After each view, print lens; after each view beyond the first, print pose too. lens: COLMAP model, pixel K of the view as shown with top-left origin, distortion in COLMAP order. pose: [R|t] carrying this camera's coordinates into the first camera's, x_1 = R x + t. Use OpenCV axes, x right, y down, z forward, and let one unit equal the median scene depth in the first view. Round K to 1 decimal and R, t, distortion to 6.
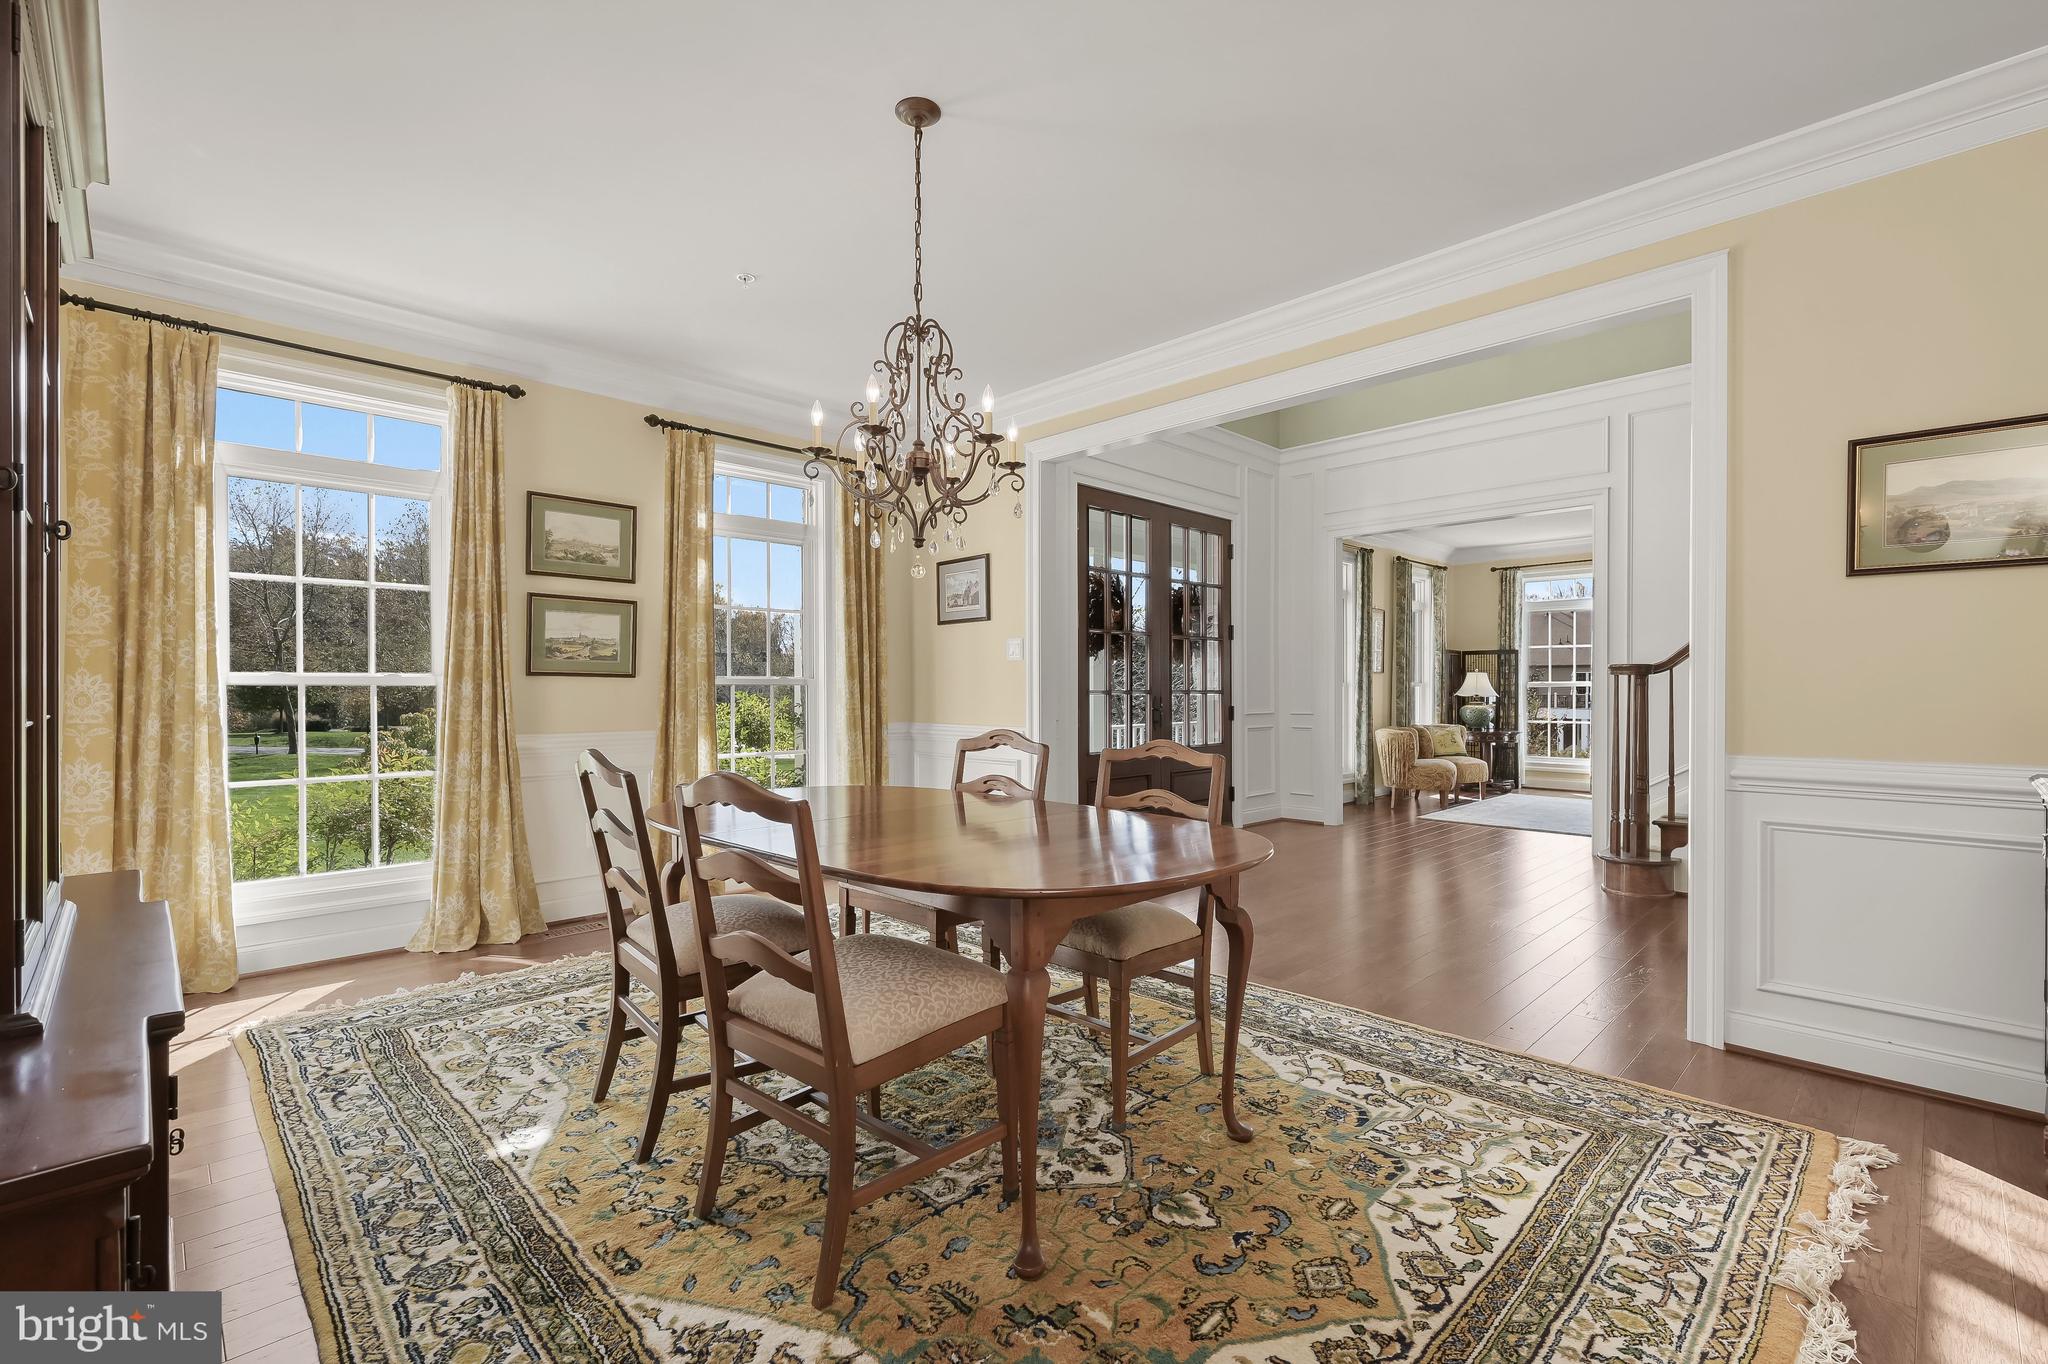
lens RADIAL K [[903.6, 0, 1020.3], [0, 903.6, 695.8], [0, 0, 1]] dist [-0.002232, 0.000323]
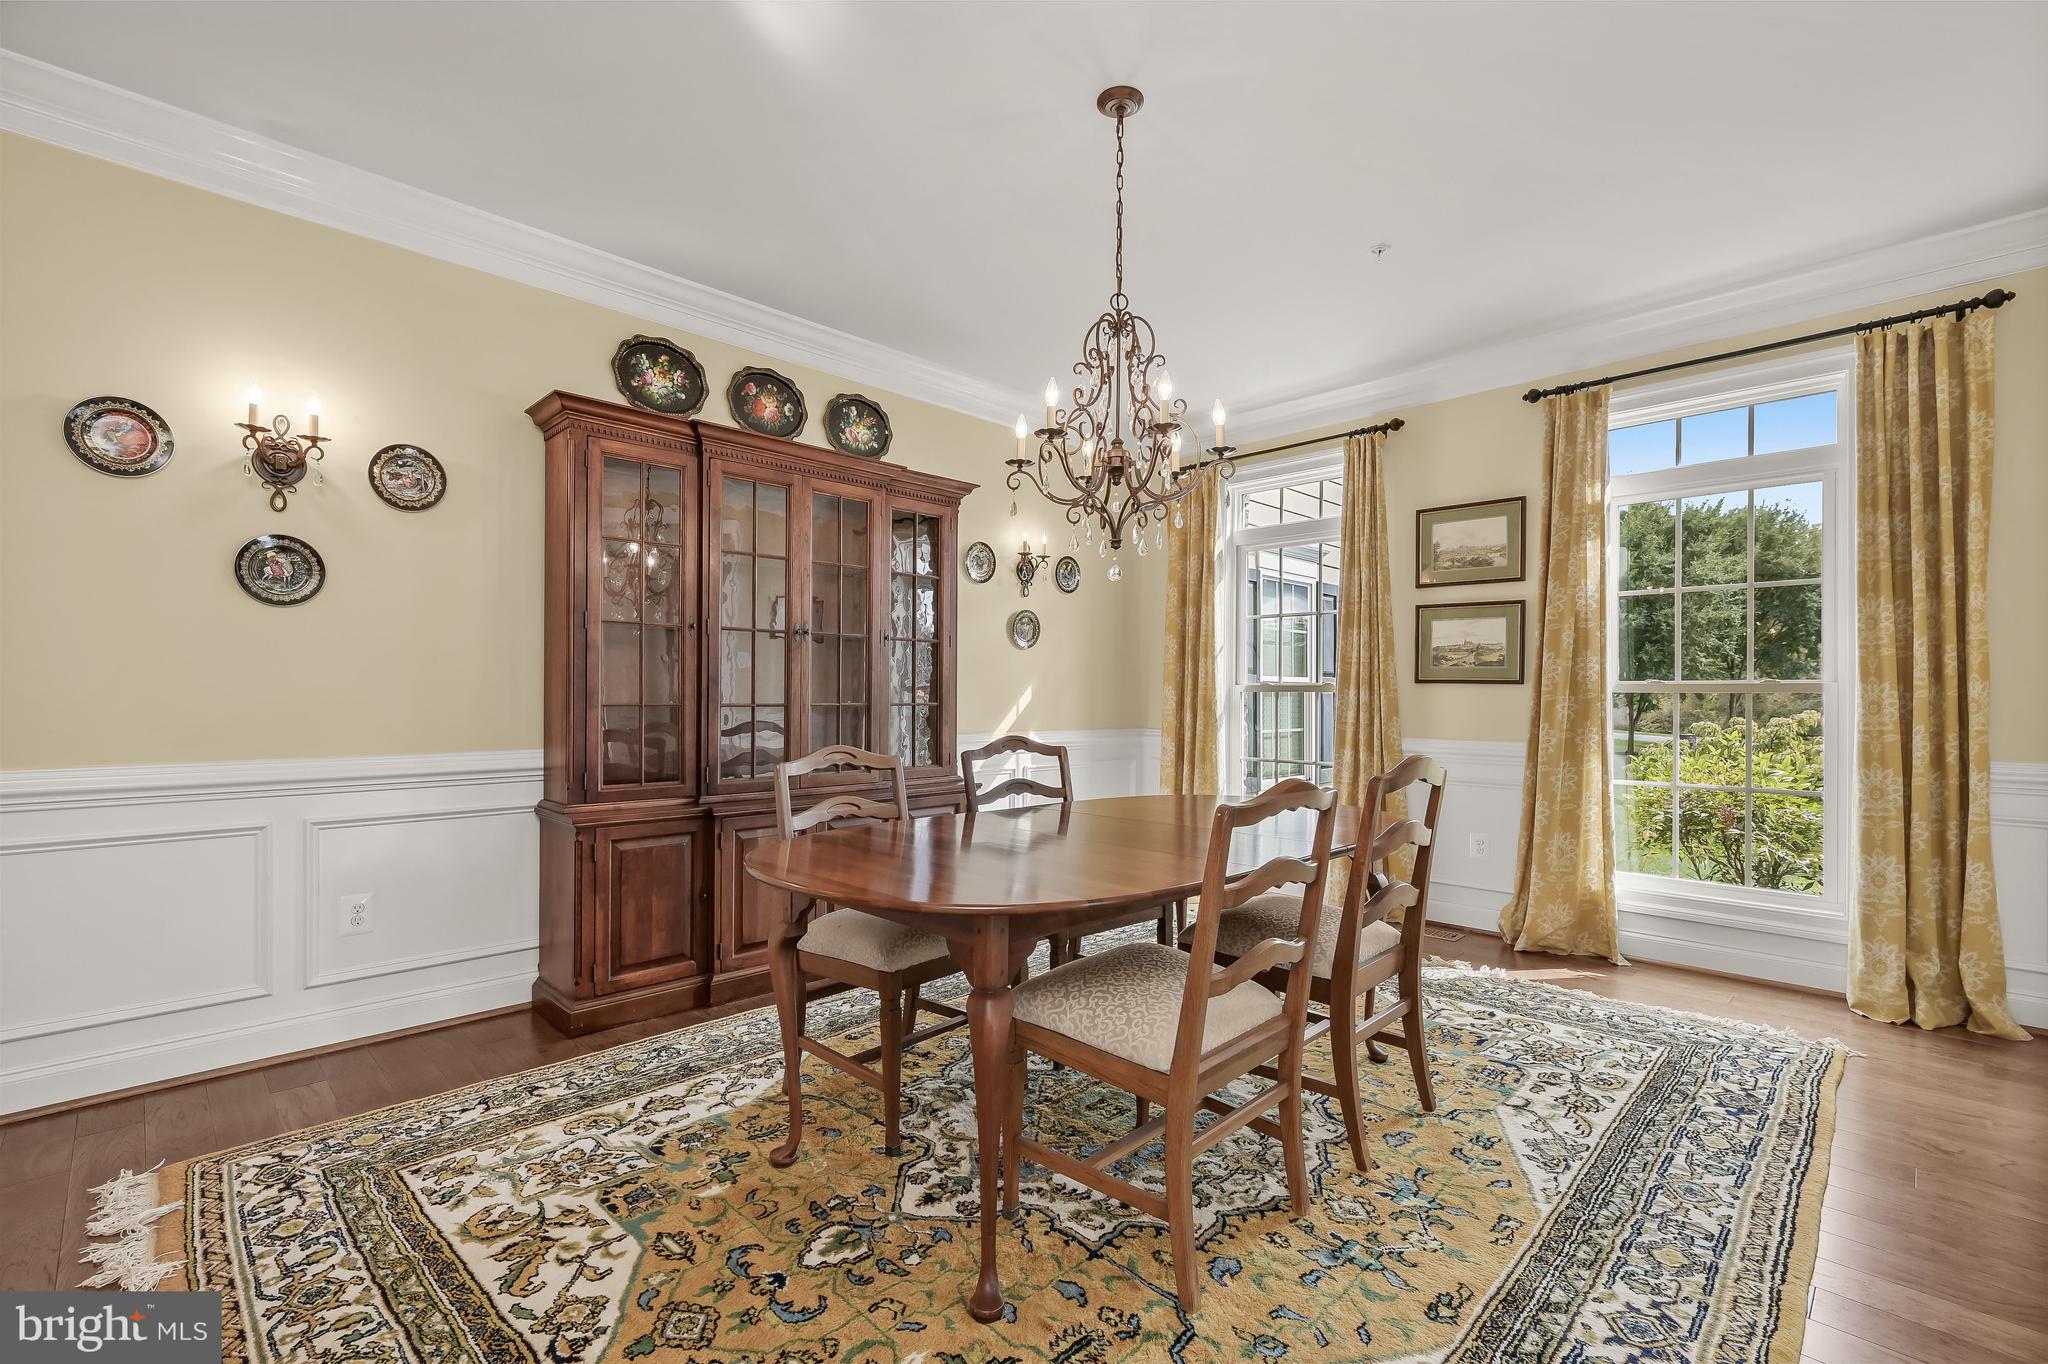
lens RADIAL K [[889.2, 0, 1030.5], [0, 889.2, 689.3], [0, 0, 1]] dist [0.022764, -0.033075]
pose [[0.011696, -0.005043, -0.999919, 0.526933], [-0.014212, 0.999885, -0.005209, -0.003551], [0.999831, 0.014272, 0.011623, 0.559125]]
